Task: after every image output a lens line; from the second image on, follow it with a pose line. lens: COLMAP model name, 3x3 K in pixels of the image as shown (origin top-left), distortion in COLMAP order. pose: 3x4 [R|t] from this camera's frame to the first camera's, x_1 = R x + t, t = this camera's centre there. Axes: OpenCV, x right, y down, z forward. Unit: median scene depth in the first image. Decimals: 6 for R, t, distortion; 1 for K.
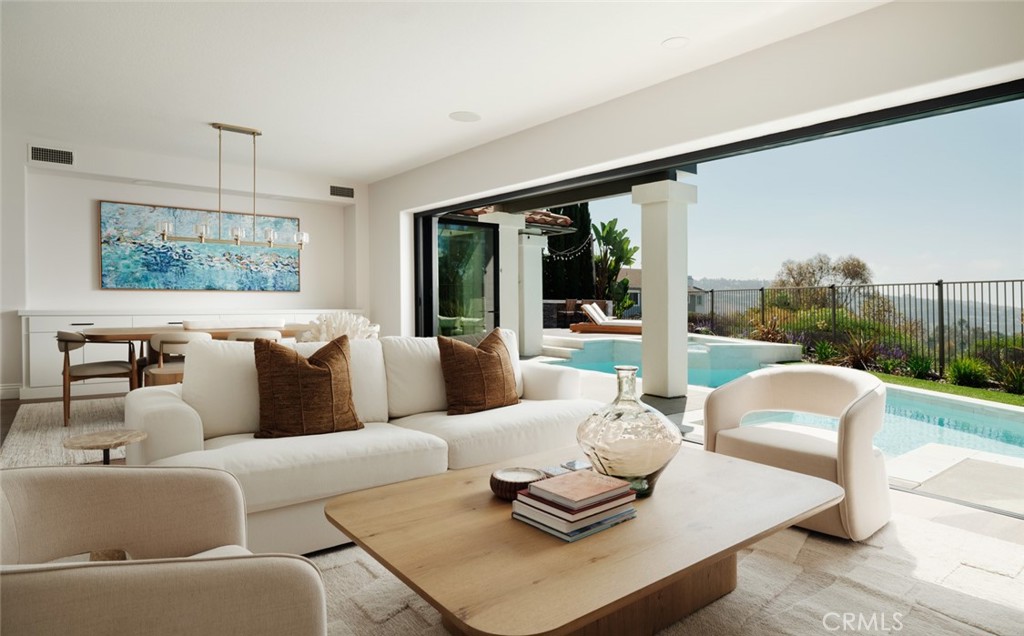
lens RADIAL K [[576.7, 0, 512.0], [0, 576.7, 318.0], [0, 0, 1]] dist [0.006274, 0.000025]
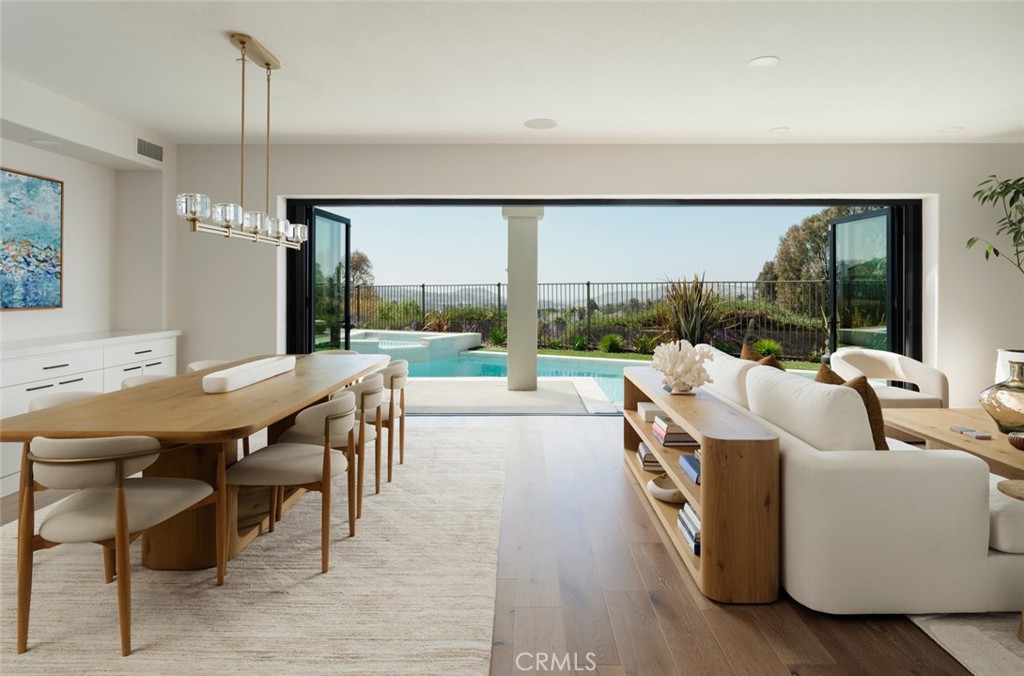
lens RADIAL K [[558.1, 0, 516.0], [0, 558.1, 291.8], [0, 0, 1]] dist [-0.000034, -0.000363]
pose [[0.636989, -0.017041, 0.770685, -0.577780], [0.037149, 0.999273, -0.008609, -0.044413], [-0.769977, 0.034114, 0.637159, 0.326851]]
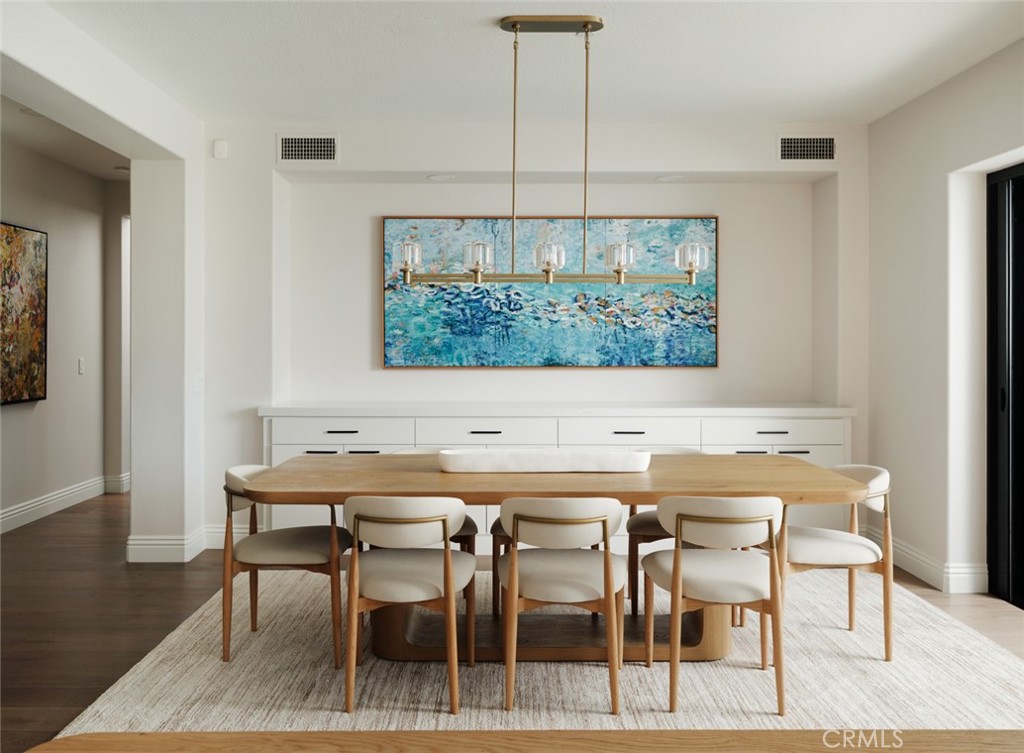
lens RADIAL K [[863.6, 0, 497.3], [0, 863.6, 365.5], [0, 0, 1]] dist [0.006111, 0.000027]
pose [[0.789348, 0.009511, -0.613872, -0.076082], [-0.014133, 0.999897, -0.002681, -0.047932], [0.613783, 0.010792, 0.789401, 0.352765]]
